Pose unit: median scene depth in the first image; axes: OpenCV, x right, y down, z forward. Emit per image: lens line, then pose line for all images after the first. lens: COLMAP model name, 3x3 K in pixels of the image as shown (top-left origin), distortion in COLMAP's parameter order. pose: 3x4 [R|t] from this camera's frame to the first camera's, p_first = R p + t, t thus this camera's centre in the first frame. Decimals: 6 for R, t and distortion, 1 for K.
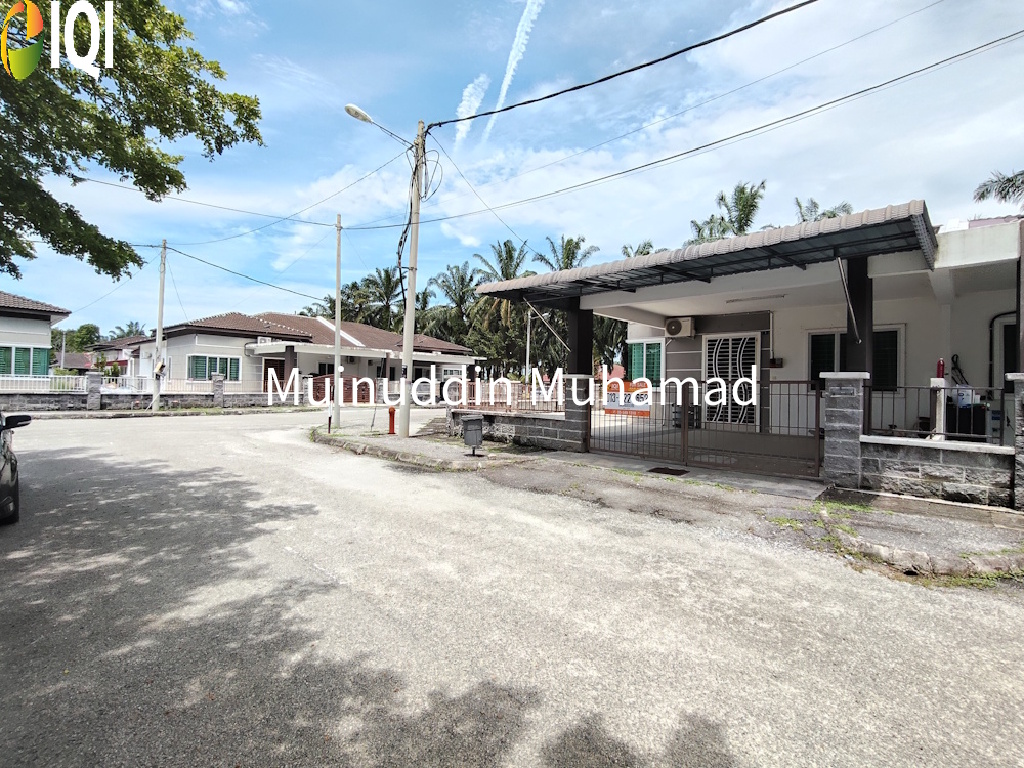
lens RADIAL K [[483.4, 0, 509.2], [0, 483.4, 376.4], [0, 0, 1]] dist [-0.000908, 0.001497]
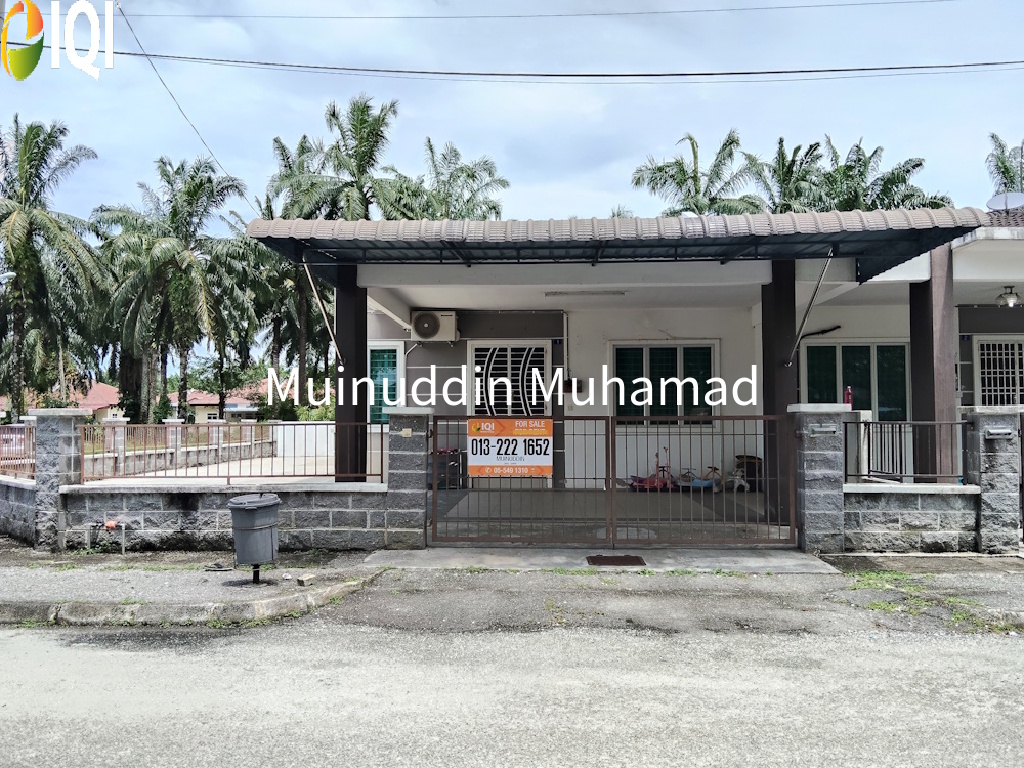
lens RADIAL K [[829.9, 0, 512.0], [0, 829.9, 384.0], [0, 0, 1]] dist [0.100569, -0.168232]
pose [[0.751734, 0.009772, 0.659393, -0.530702], [0.002992, 0.999829, -0.018228, -0.016256], [-0.659459, 0.015675, 0.751577, 0.286452]]
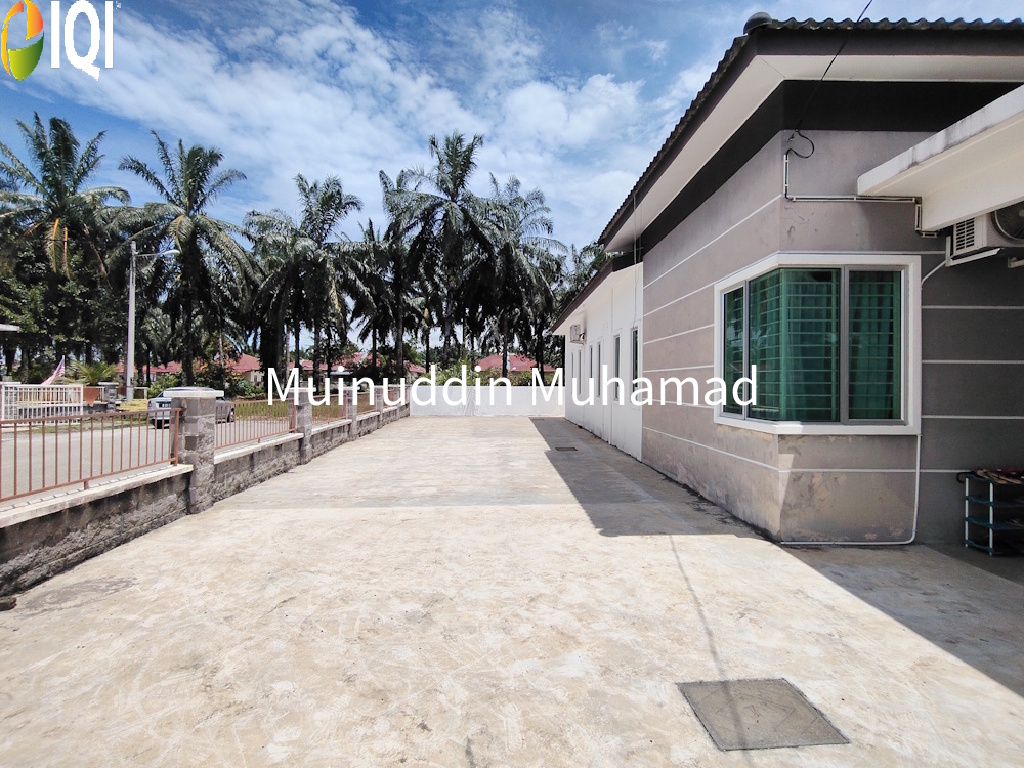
lens RADIAL K [[482.2, 0, 497.9], [0, 482.2, 382.3], [0, 0, 1]] dist [0.009103, -0.000185]
pose [[0.729794, -0.012325, 0.683556, -0.166072], [-0.008906, 0.999581, 0.027532, -0.013260], [-0.683610, -0.026180, 0.729378, 1.980028]]
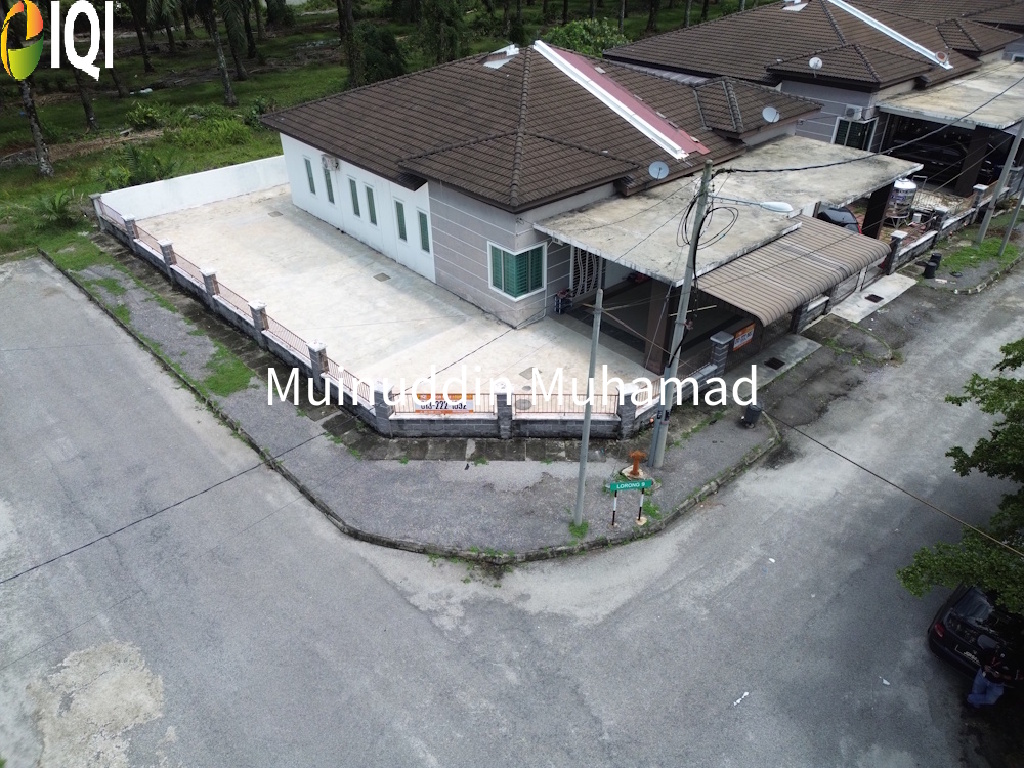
lens RADIAL K [[705.1, 0, 512.0], [0, 705.1, 384.0], [0, 0, 1]] dist [0.035095, 0.000034]
pose [[0.086902, -0.573352, 0.814687, -2.245585], [-0.008192, 0.817342, 0.576094, -1.442187], [-0.996183, -0.056738, 0.066331, 1.980732]]
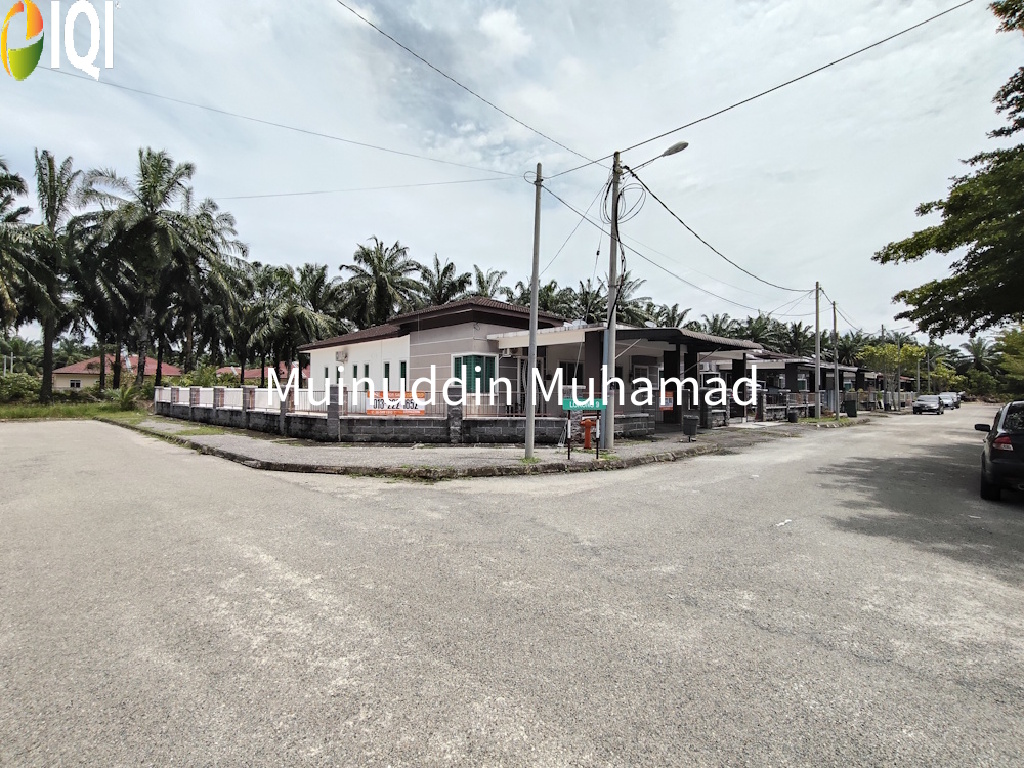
lens RADIAL K [[473.5, 0, 512.0], [0, 473.5, 384.0], [0, 0, 1]] dist [-0.002173, 0.000319]
pose [[0.028573, -0.003736, 0.999585, -1.984790], [-0.026828, 0.999630, 0.004503, -0.014149], [-0.999232, -0.026946, 0.028463, 1.913295]]
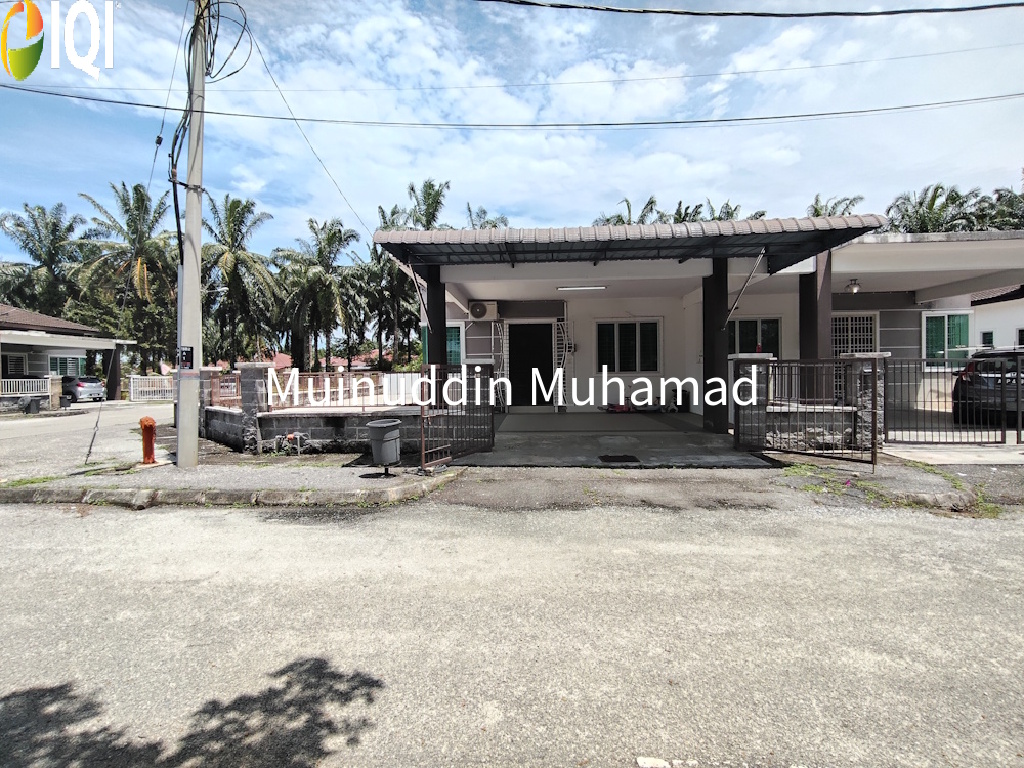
lens RADIAL K [[480.0, 0, 505.1], [0, 480.0, 381.0], [0, 0, 1]] dist [-0.000153, 0.000103]
pose [[0.763744, -0.038486, 0.644371, -0.483669], [0.015155, 0.999015, 0.041705, -0.000402], [-0.645342, -0.022087, 0.763575, 0.454200]]
